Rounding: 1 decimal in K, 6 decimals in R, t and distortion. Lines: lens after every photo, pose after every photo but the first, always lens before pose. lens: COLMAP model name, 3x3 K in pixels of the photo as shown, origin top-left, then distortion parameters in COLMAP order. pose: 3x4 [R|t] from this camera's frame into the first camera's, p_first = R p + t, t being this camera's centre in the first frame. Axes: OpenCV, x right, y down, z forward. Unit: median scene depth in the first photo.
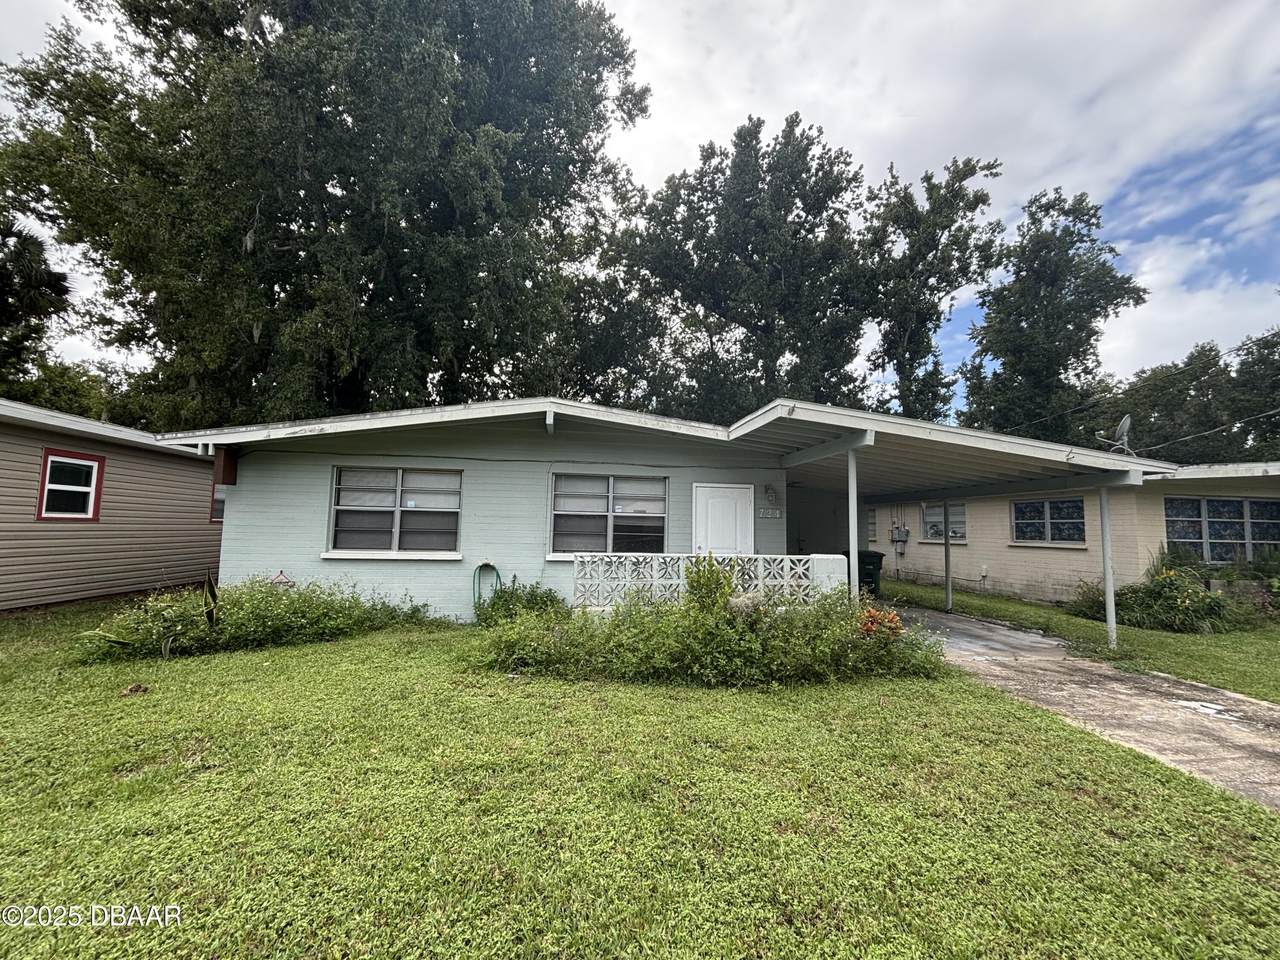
lens RADIAL K [[551.5, 0, 640.0], [0, 551.5, 480.0], [0, 0, 1]] dist [-0.002513, 0.005312]
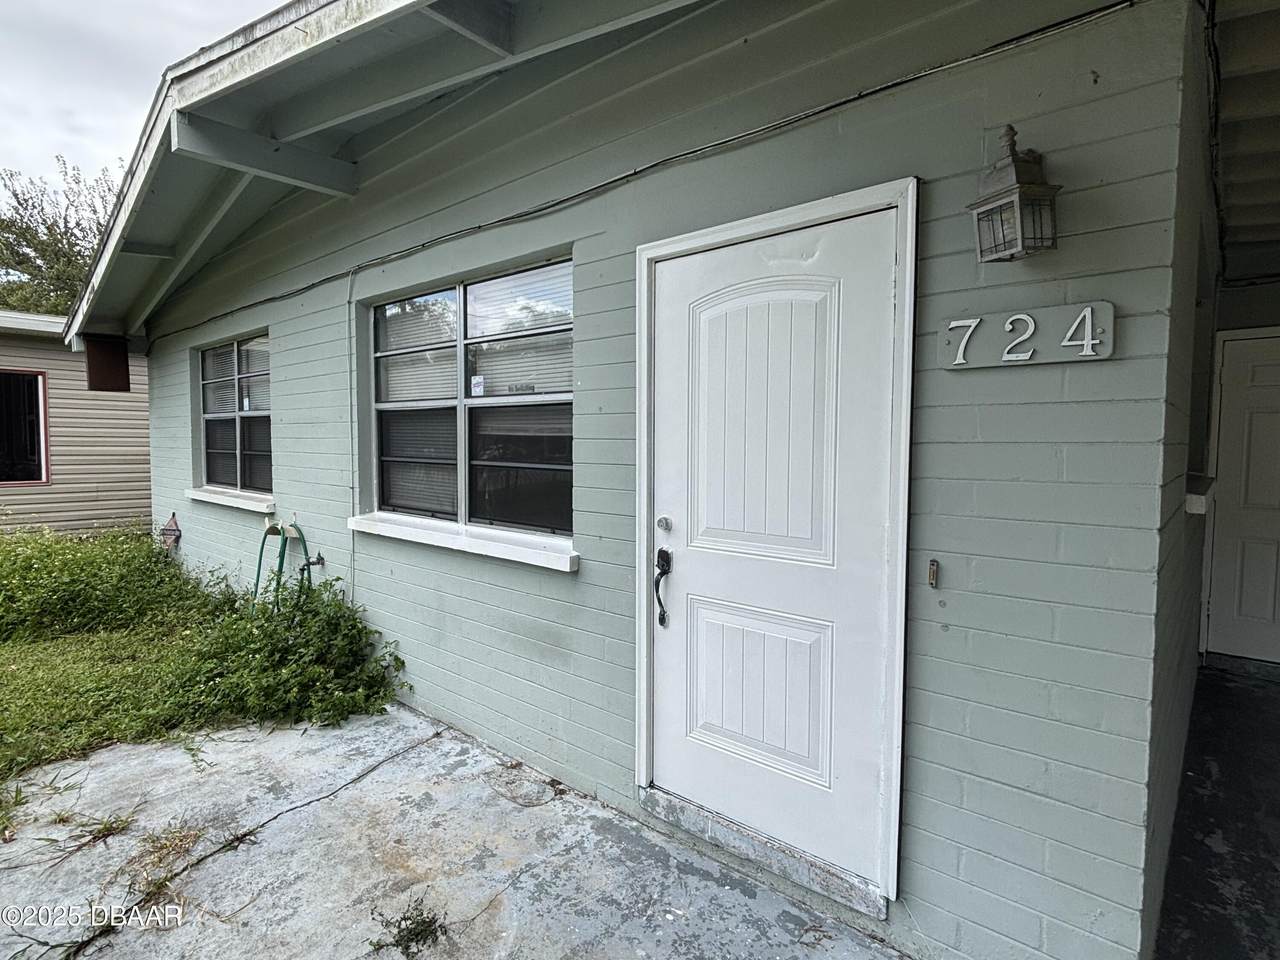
lens RADIAL K [[675.1, 0, 640.0], [0, 675.1, 480.0], [0, 0, 1]] dist [0.046619, -0.044992]
pose [[0.661833, 0.026641, -0.749177, 0.305410], [0.070021, 0.992802, 0.097162, 0.072565], [0.746374, -0.116763, 0.655204, 0.781493]]
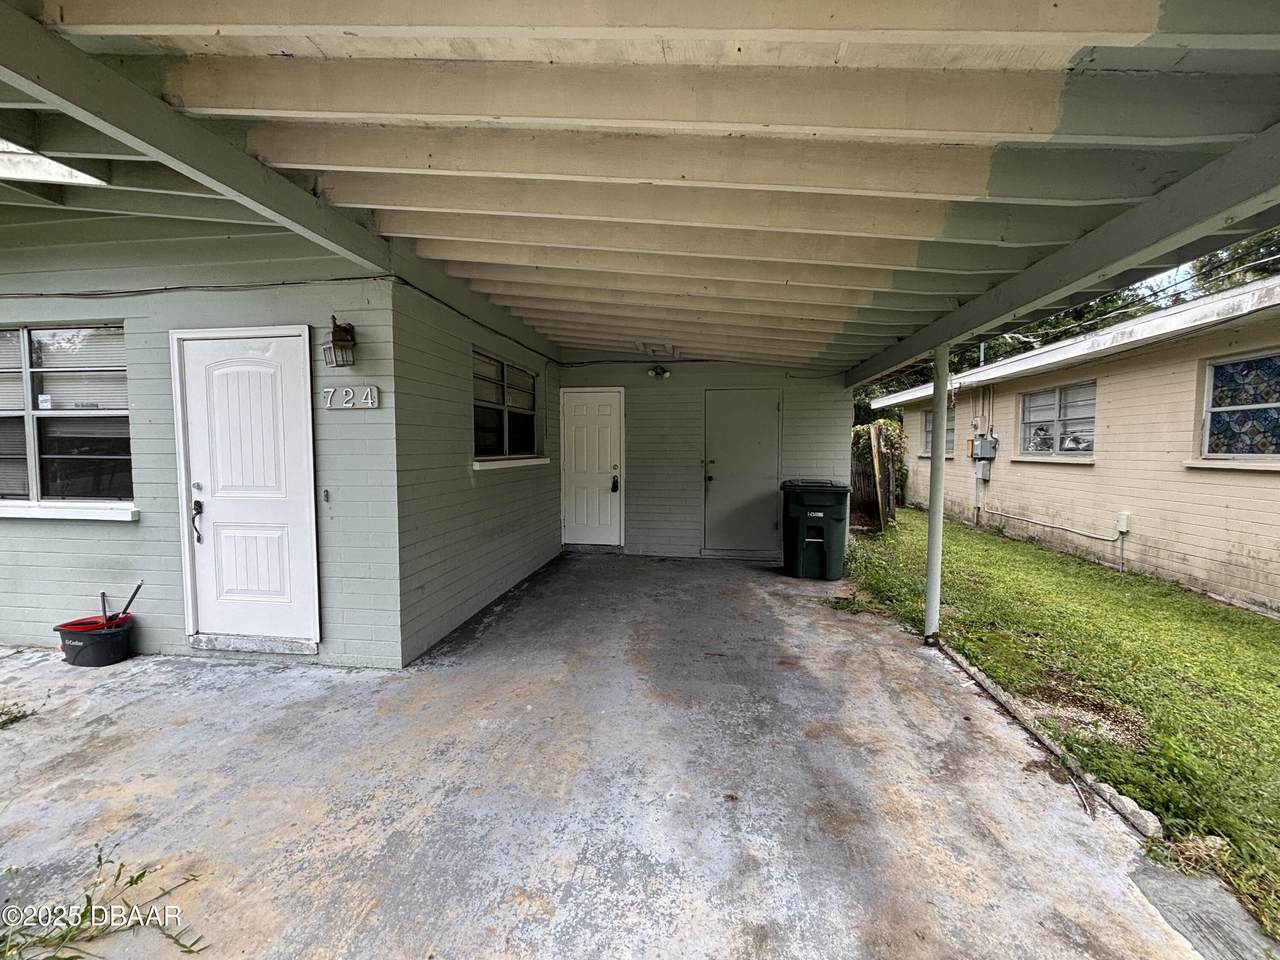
lens RADIAL K [[551.5, 0, 640.0], [0, 551.5, 480.0], [0, 0, 1]] dist [-0.002513, 0.005312]
pose [[0.961987, -0.003970, -0.273065, 0.530830], [0.043443, 0.989386, 0.138664, 0.071451], [0.269616, -0.145256, 0.951950, 0.669641]]
